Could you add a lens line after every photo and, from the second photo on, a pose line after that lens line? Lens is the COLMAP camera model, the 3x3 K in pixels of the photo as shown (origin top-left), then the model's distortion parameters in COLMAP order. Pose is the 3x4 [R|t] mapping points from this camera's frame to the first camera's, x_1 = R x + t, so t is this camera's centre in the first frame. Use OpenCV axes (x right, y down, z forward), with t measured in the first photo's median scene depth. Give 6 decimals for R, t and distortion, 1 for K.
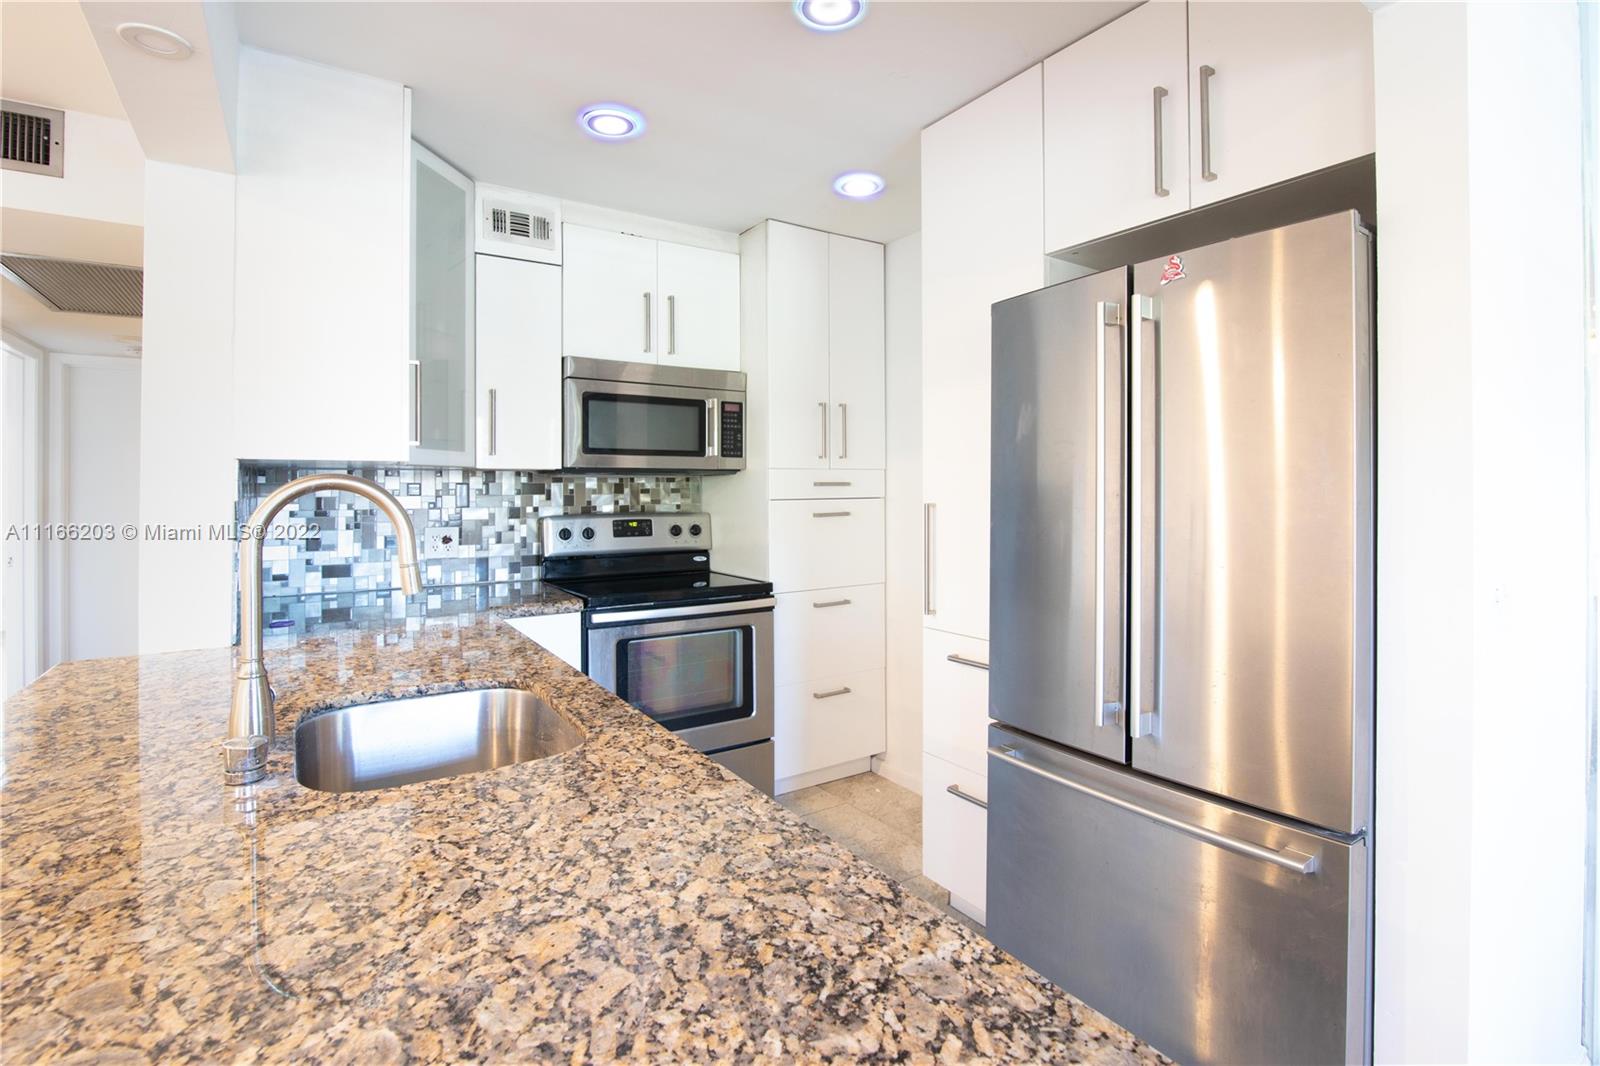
lens RADIAL K [[747.3, 0, 793.0], [0, 747.3, 485.8], [0, 0, 1]] dist [-0.018383, -0.000923]
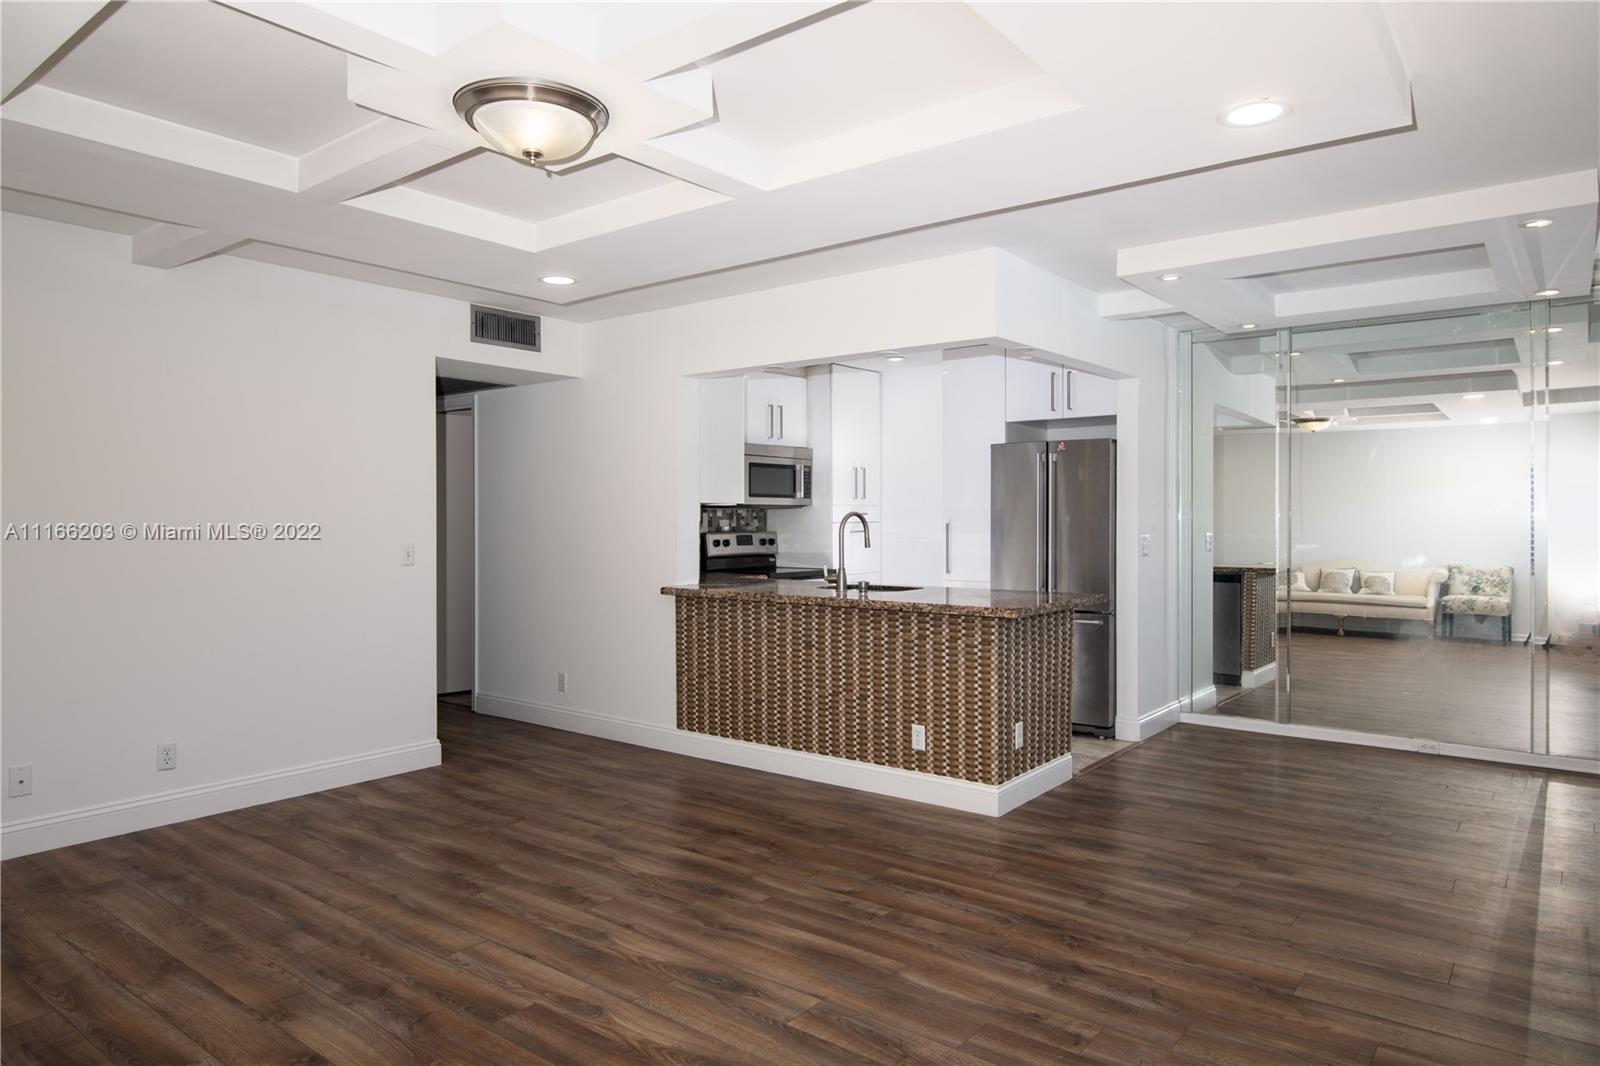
lens RADIAL K [[1006.9, 0, 794.2], [0, 1006.9, 524.8], [0, 0, 1]] dist [0.006925, -0.009750]
pose [[0.947541, -0.001775, 0.319629, -0.992448], [-0.001421, 0.999951, 0.009764, 0.000944], [-0.319631, -0.009706, 0.947492, -1.383700]]
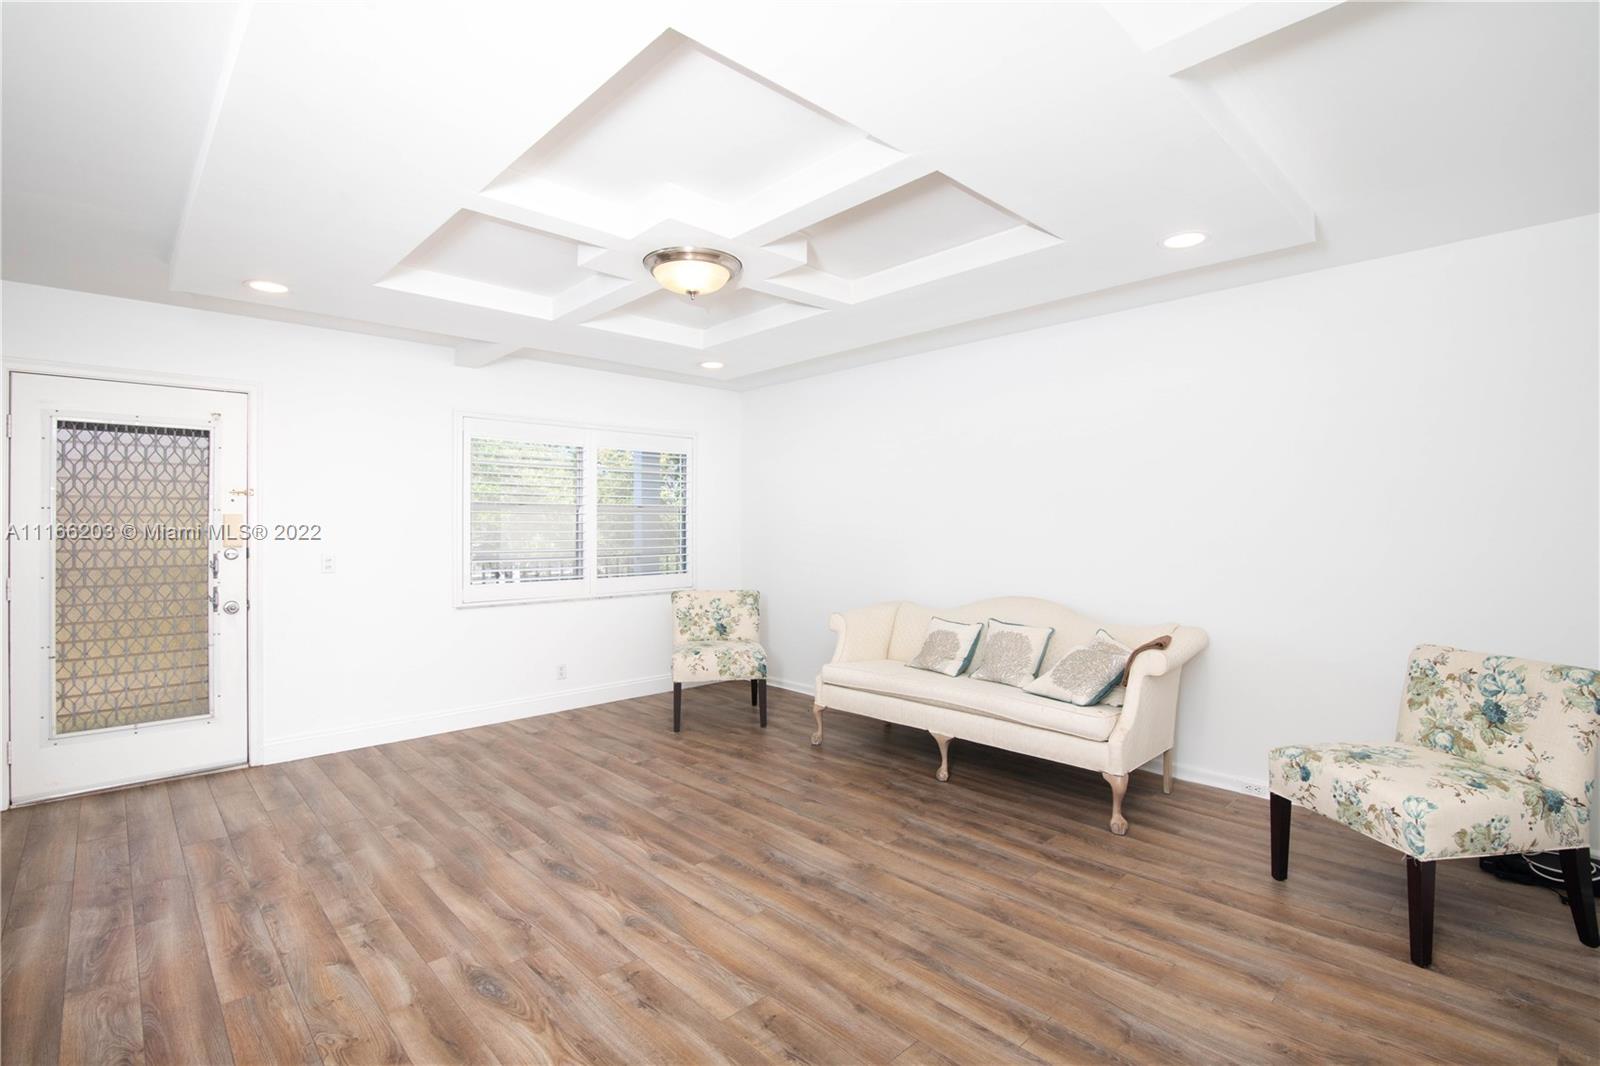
lens RADIAL K [[747.3, 0, 795.3], [0, 747.3, 527.0], [0, 0, 1]] dist [-0.018383, -0.000923]
pose [[-0.983926, 0.009669, -0.178316, -0.873977], [0.009965, 0.999950, -0.000766, 0.002252], [0.178300, -0.002530, -0.983973, 0.715871]]
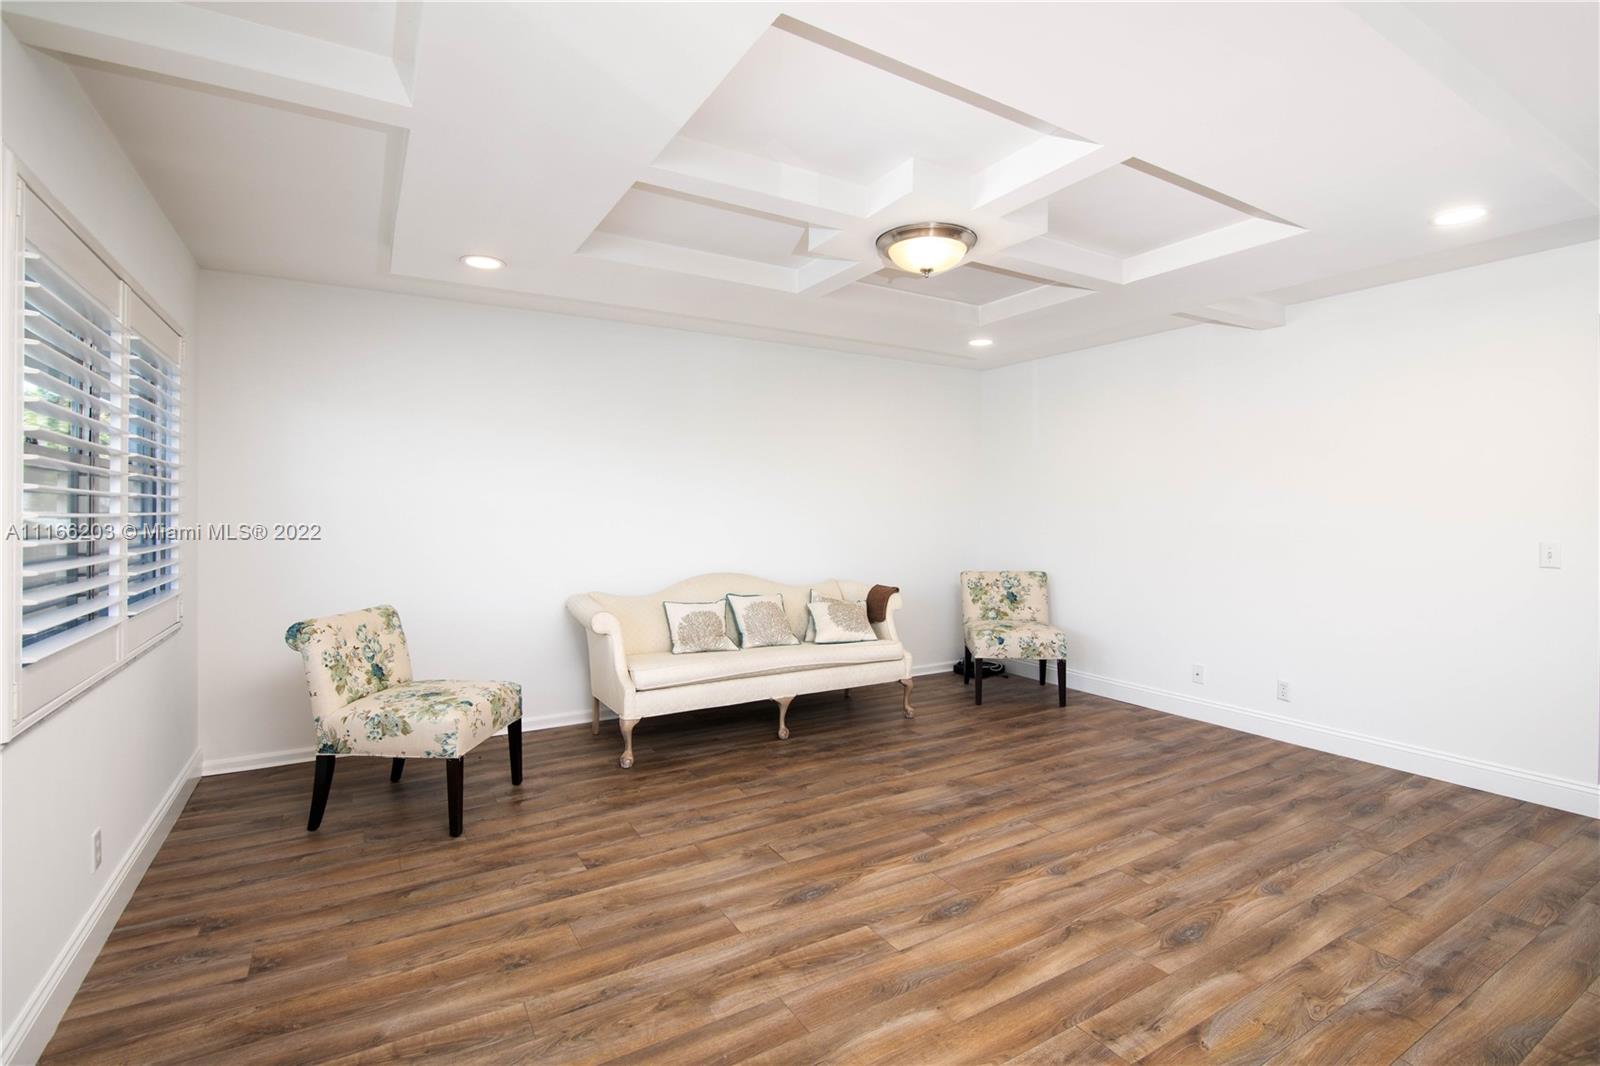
lens RADIAL K [[747.3, 0, 810.3], [0, 747.3, 520.9], [0, 0, 1]] dist [-0.018383, -0.000923]
pose [[-0.028840, 0.018250, -0.999417, 0.159917], [-0.001100, 0.999832, 0.018289, -0.002413], [0.999583, 0.001627, -0.028815, -0.522370]]
